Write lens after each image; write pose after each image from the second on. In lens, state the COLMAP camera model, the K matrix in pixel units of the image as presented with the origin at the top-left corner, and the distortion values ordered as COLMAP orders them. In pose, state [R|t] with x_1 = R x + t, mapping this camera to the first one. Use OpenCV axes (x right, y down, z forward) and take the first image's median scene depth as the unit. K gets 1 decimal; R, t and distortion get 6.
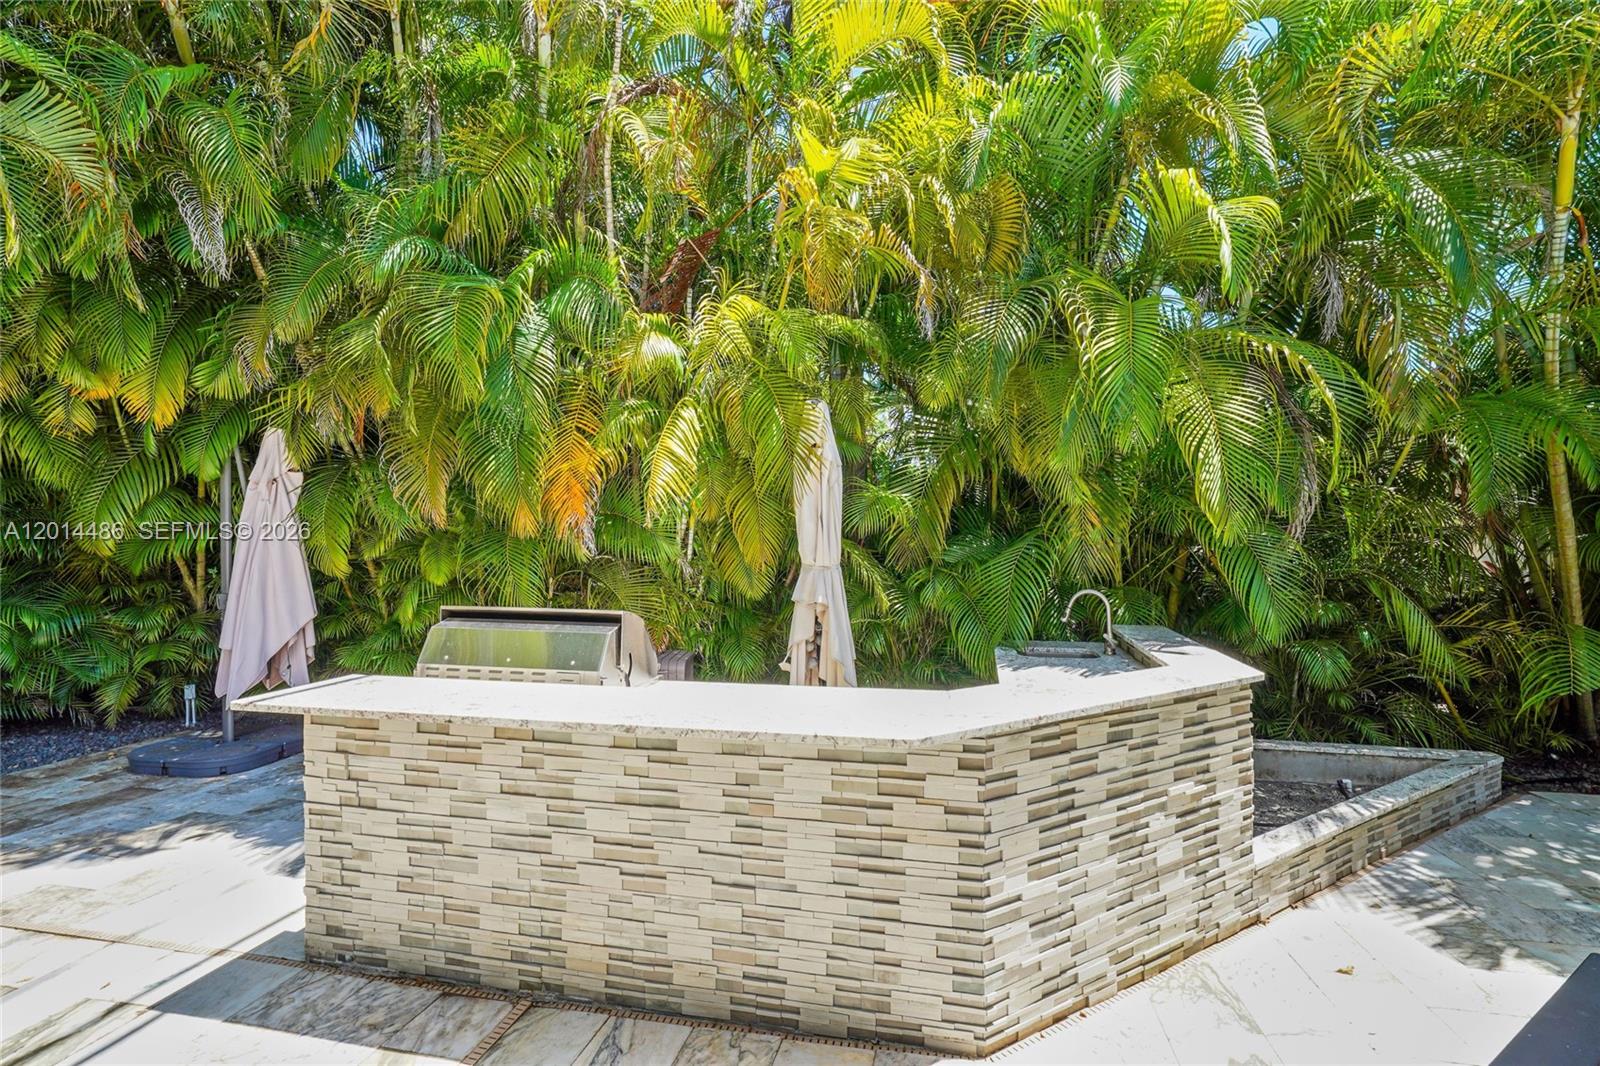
lens RADIAL K [[767.5, 0, 802.5], [0, 767.5, 541.4], [0, 0, 1]] dist [-0.003597, -0.000099]
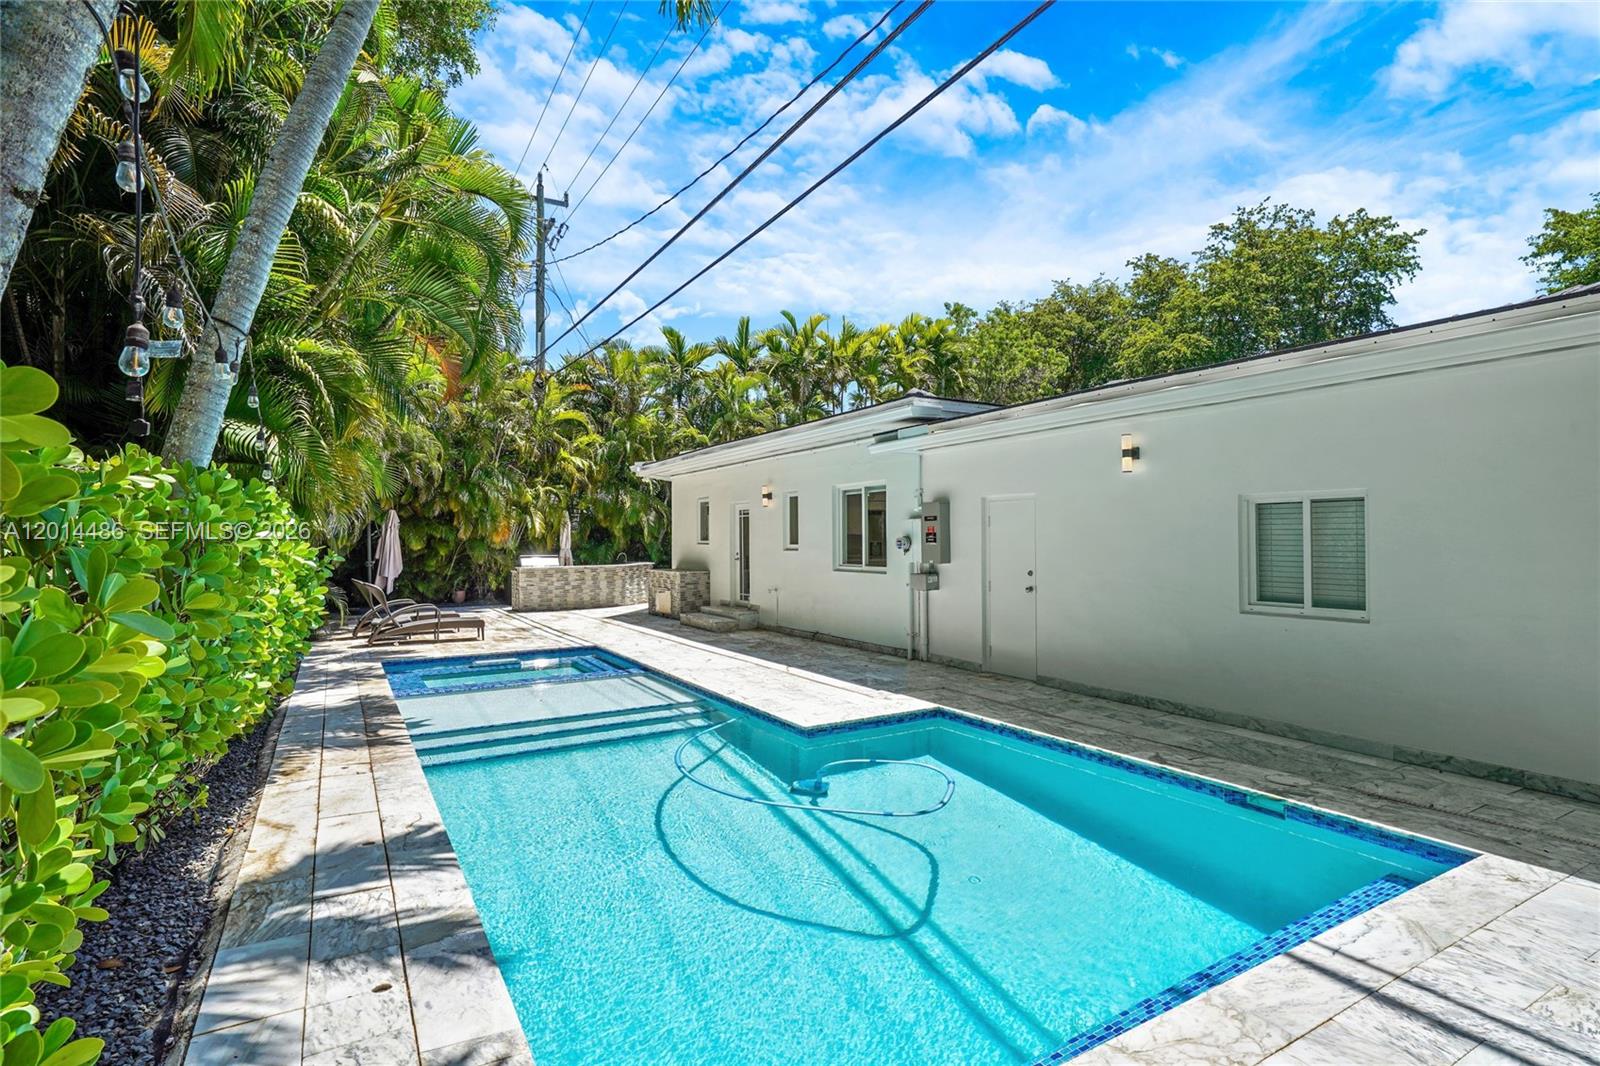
lens RADIAL K [[793.8, 0, 799.4], [0, 793.8, 526.2], [0, 0, 1]] dist [0.005011, 0.000823]
pose [[0.727150, 0.008452, 0.686427, -3.611588], [0.002575, 0.999884, -0.015040, -0.037522], [-0.686474, 0.012704, 0.727043, -5.490431]]
